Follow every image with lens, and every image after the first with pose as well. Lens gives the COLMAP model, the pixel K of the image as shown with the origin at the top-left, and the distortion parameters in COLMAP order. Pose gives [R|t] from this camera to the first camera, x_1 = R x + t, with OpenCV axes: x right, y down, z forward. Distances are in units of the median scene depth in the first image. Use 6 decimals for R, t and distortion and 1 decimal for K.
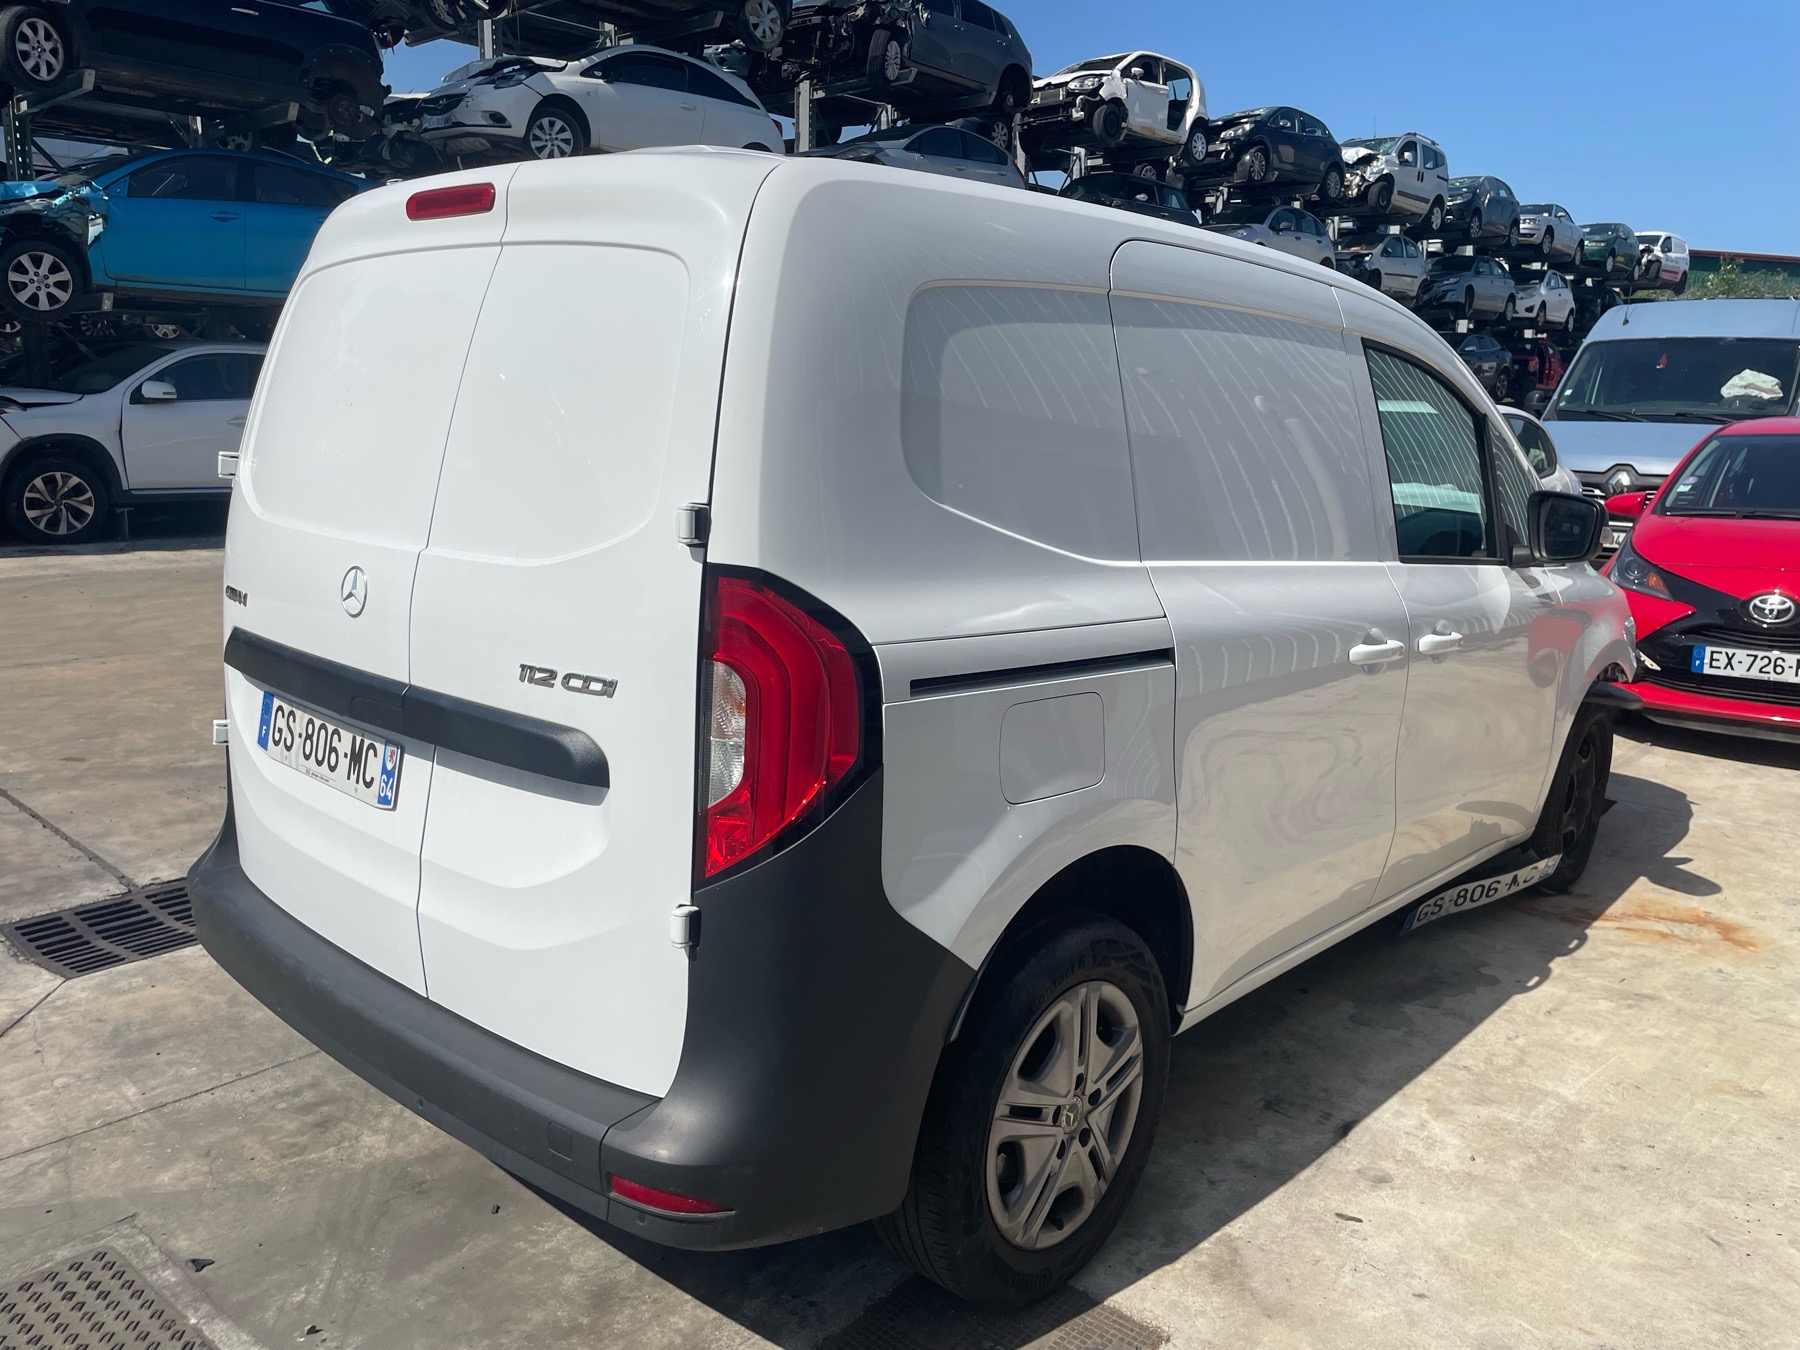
lens RADIAL K [[1354.6, 0, 904.0], [0, 1354.6, 663.3], [0, 0, 1]] dist [0.090364, -0.116132]
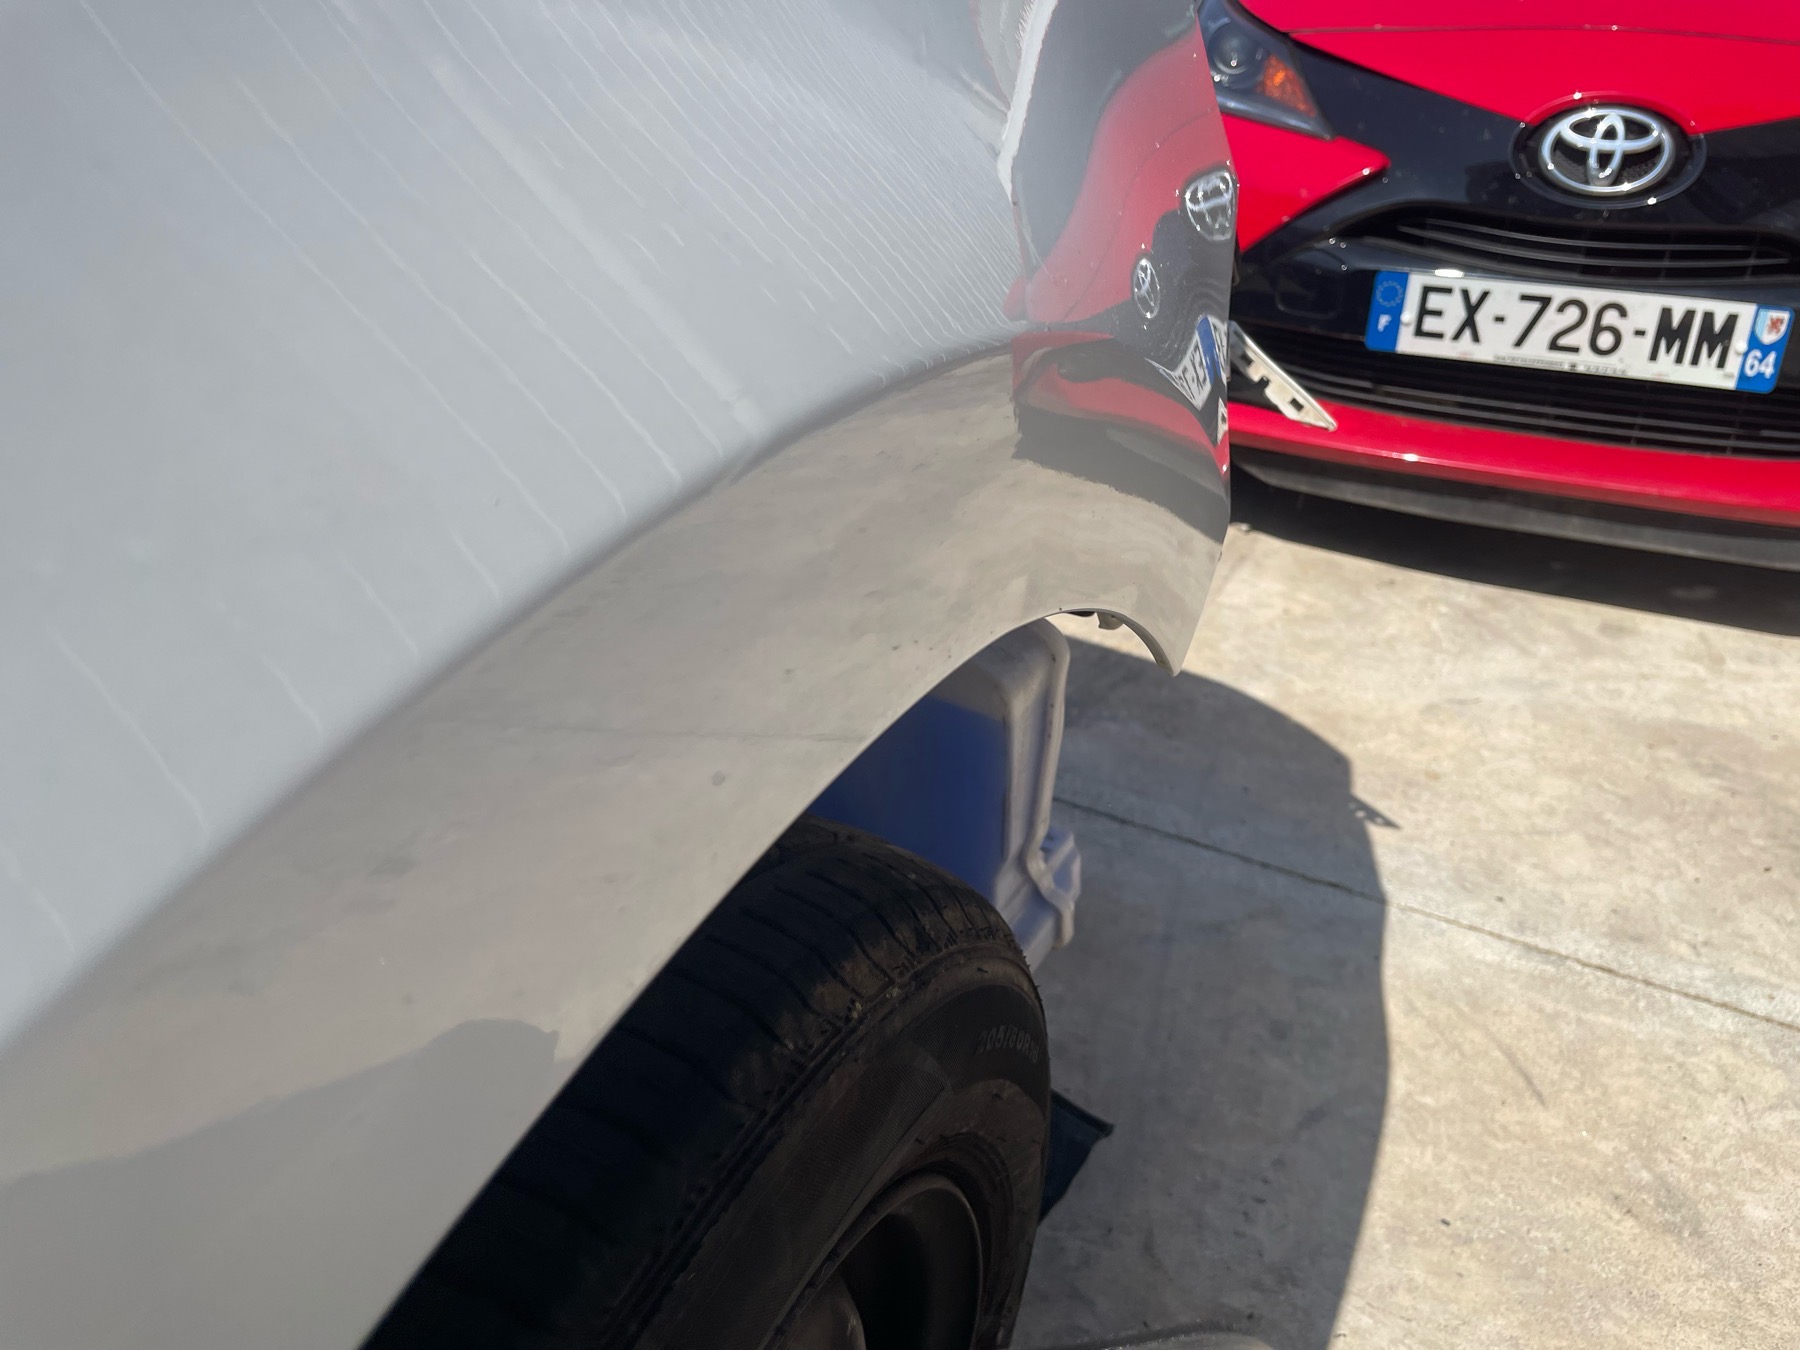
lens RADIAL K [[1376.0, 0, 903.6], [0, 1376.0, 665.8], [0, 0, 1]] dist [0.081512, -0.125646]
pose [[0.962971, -0.091834, 0.253481, 0.571137], [0.020492, 0.962411, 0.270824, -0.022563], [-0.268823, -0.255602, 0.928656, 1.079436]]
